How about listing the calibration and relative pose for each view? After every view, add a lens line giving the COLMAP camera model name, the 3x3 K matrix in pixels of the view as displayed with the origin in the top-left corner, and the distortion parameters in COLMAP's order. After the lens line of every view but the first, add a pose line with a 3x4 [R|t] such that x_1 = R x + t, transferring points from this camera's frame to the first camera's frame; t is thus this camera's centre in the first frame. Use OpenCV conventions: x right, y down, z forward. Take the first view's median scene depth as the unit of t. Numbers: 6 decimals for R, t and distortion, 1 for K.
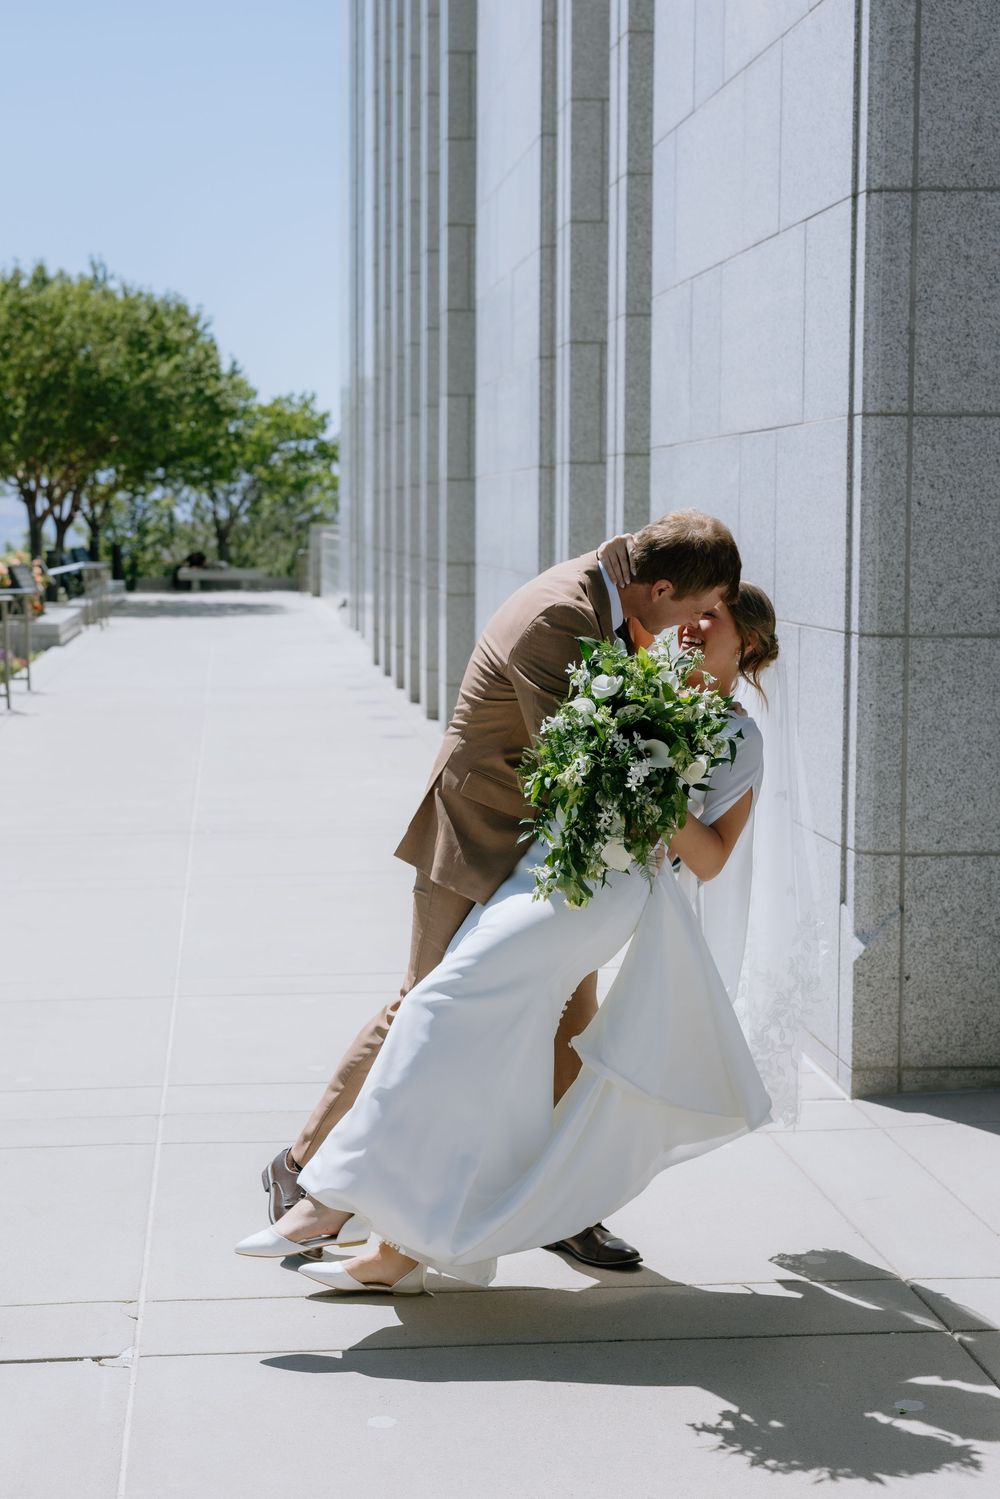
lens RADIAL K [[2324.8, 0, 500.0], [0, 2324.8, 749.5], [0, 0, 1]] dist [-0.042329, 0.034328]
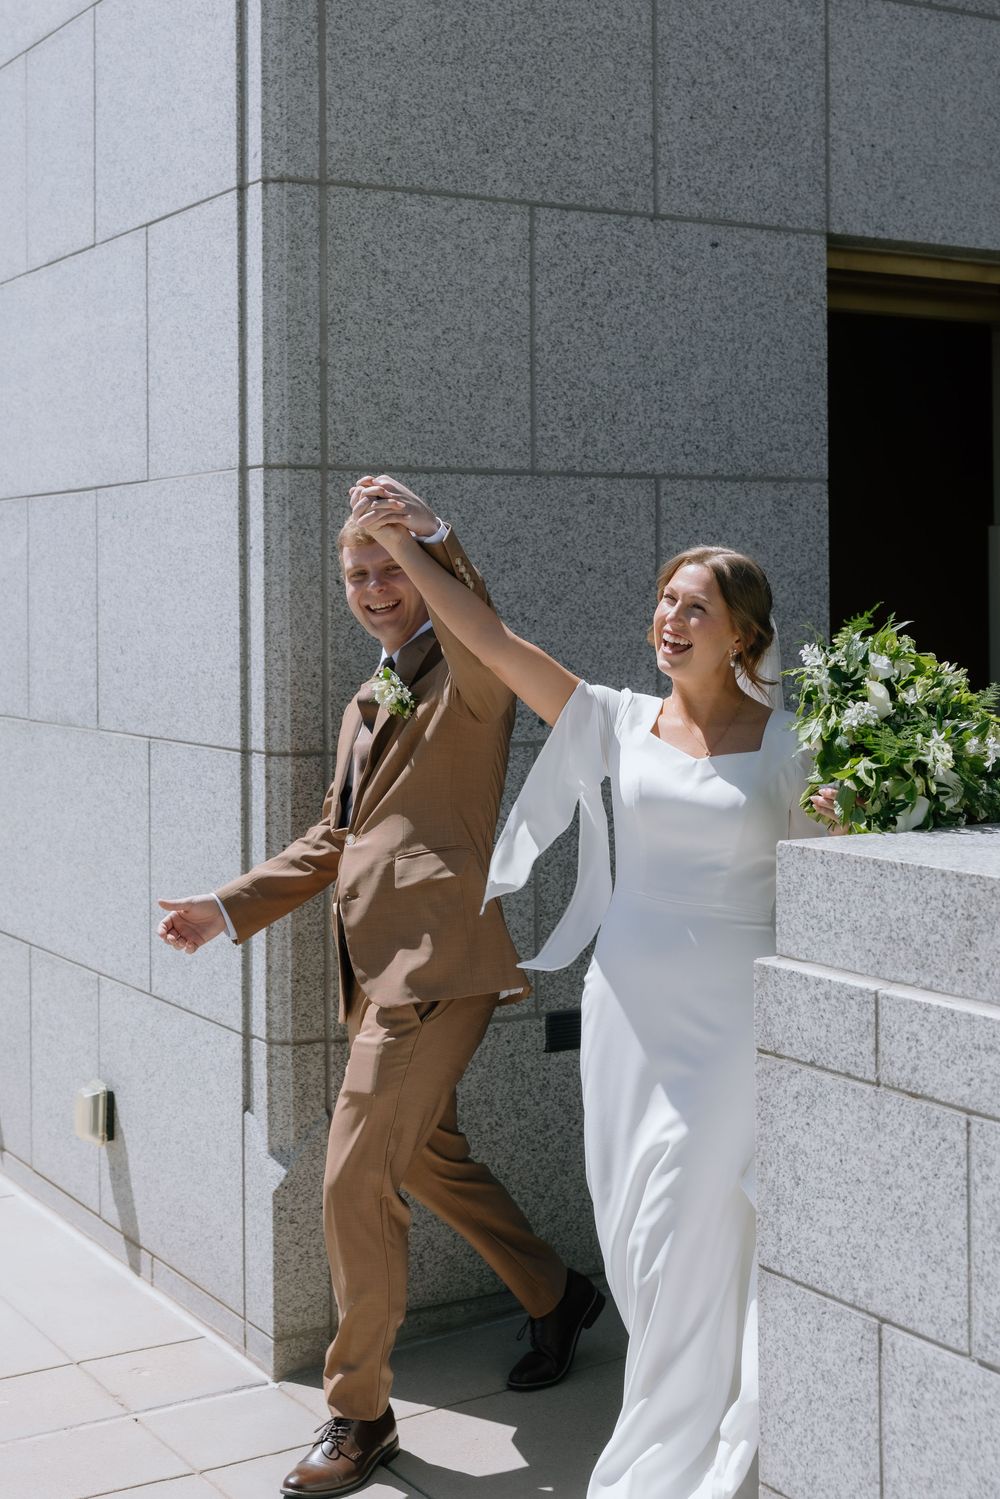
lens RADIAL K [[2083.3, 0, 497.6], [0, 2083.3, 596.9], [0, 0, 1]] dist [-0.019766, 0.058074]
pose [[0.919753, -0.005896, 0.392454, -0.048357], [0.044579, 0.994986, -0.089527, -0.040957], [-0.389958, 0.099838, 0.915404, 0.386104]]
